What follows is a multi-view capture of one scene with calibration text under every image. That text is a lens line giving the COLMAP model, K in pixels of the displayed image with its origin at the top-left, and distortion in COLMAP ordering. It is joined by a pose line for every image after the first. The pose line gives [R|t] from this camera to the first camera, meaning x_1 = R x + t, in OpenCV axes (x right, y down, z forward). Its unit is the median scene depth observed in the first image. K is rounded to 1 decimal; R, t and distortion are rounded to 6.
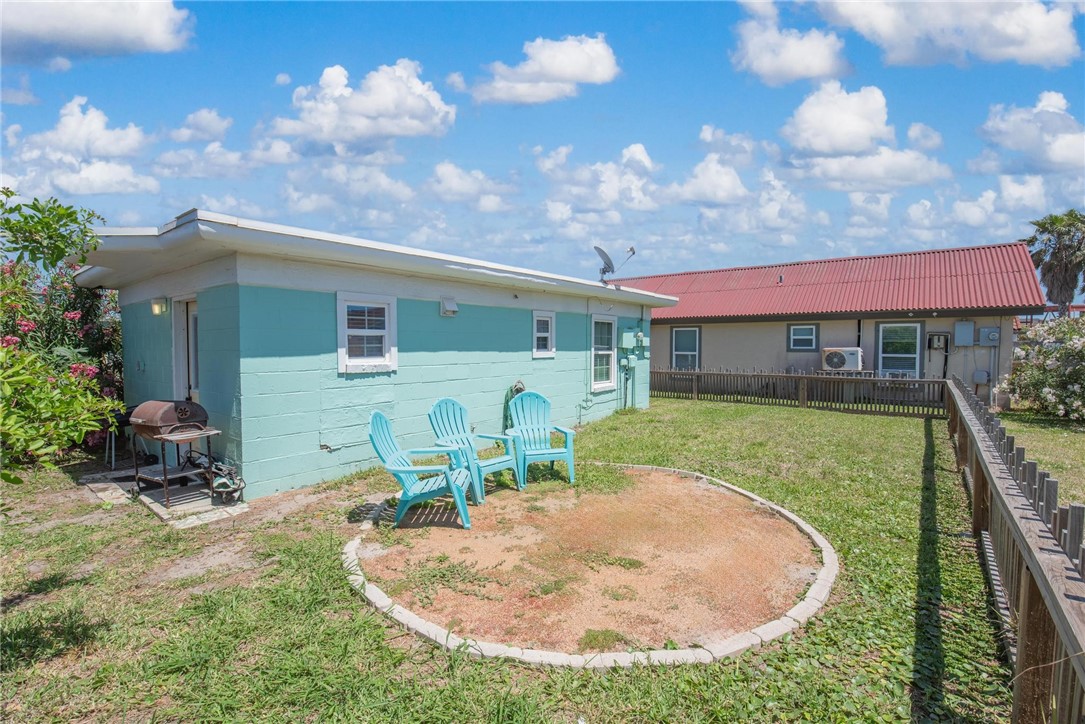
lens RADIAL K [[503.9, 0, 540.8], [0, 503.9, 348.6], [0, 0, 1]] dist [-0.056899, -0.011940]
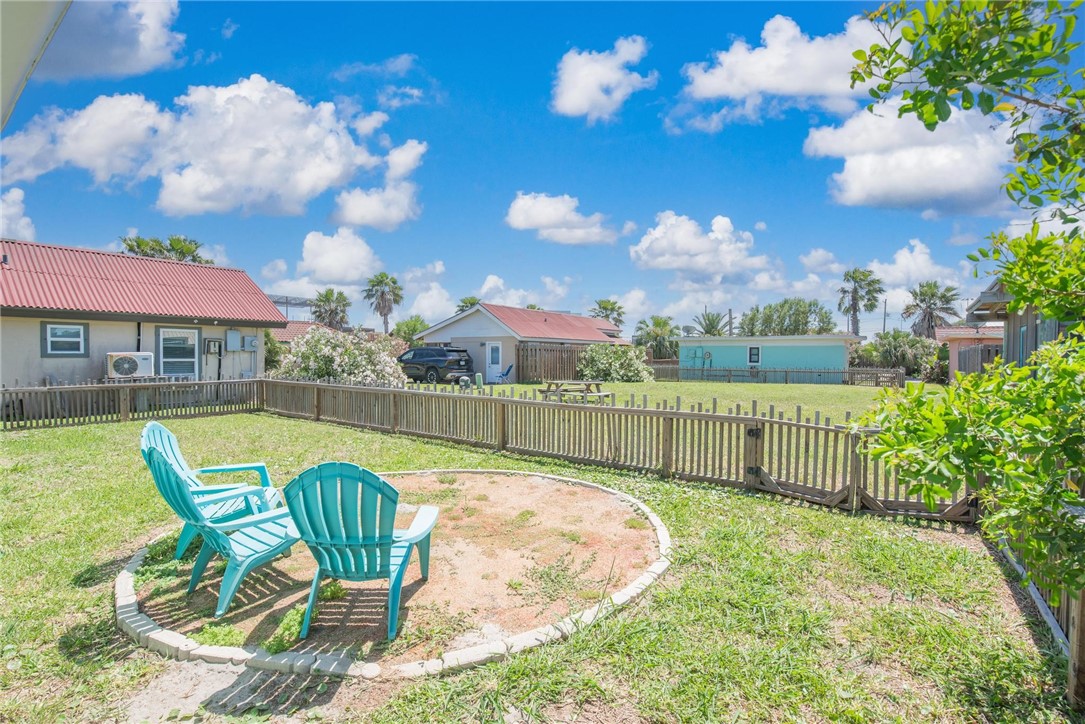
lens RADIAL K [[477.7, 0, 538.0], [0, 477.7, 339.5], [0, 0, 1]] dist [0.002138, -0.009482]
pose [[-0.039804, 0.025790, 0.998875, -0.311160], [0.000463, 0.999667, -0.025792, -0.002442], [-0.999207, -0.000564, -0.039803, 0.282016]]
